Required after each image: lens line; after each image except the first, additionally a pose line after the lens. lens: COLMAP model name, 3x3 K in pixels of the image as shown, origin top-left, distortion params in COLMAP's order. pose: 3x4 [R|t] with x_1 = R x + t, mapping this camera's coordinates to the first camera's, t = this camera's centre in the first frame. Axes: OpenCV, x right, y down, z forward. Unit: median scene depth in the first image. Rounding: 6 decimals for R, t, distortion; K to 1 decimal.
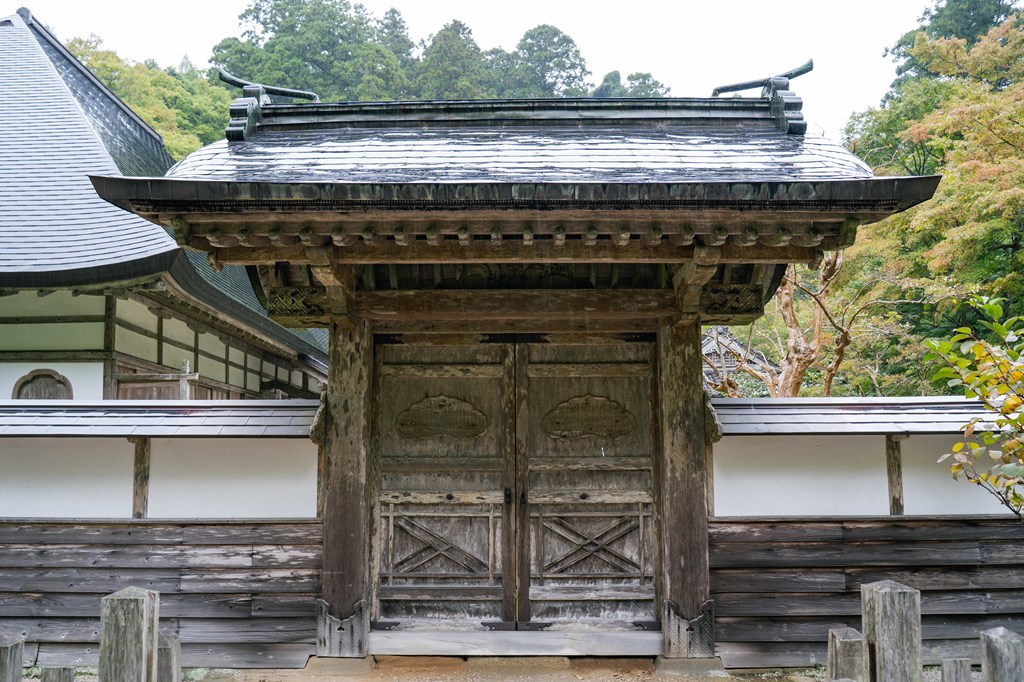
lens RADIAL K [[818.2, 0, 511.2], [0, 818.2, 341.7], [0, 0, 1]] dist [-0.073269, -0.000957]
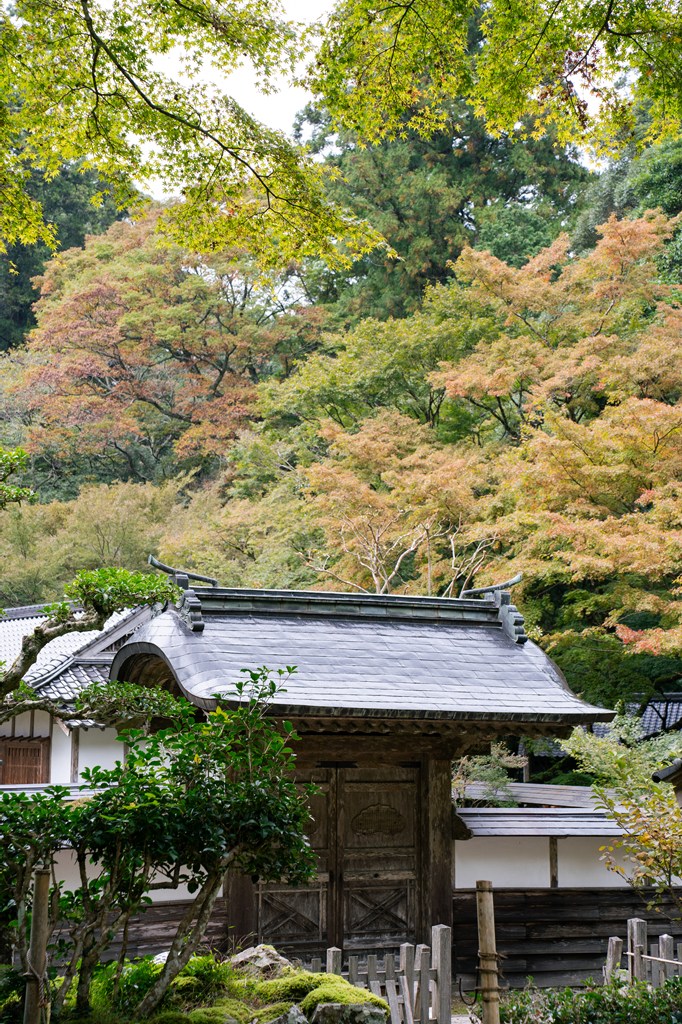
lens RADIAL K [[2125.5, 0, 341.1], [0, 2125.5, 511.1], [0, 0, 1]] dist [0.693321, 0.000000]
pose [[0.855428, 0.061497, 0.514258, -2.056780], [-0.085820, 0.996030, 0.023647, -0.565262], [-0.510762, -0.064362, 0.857310, -2.332878]]
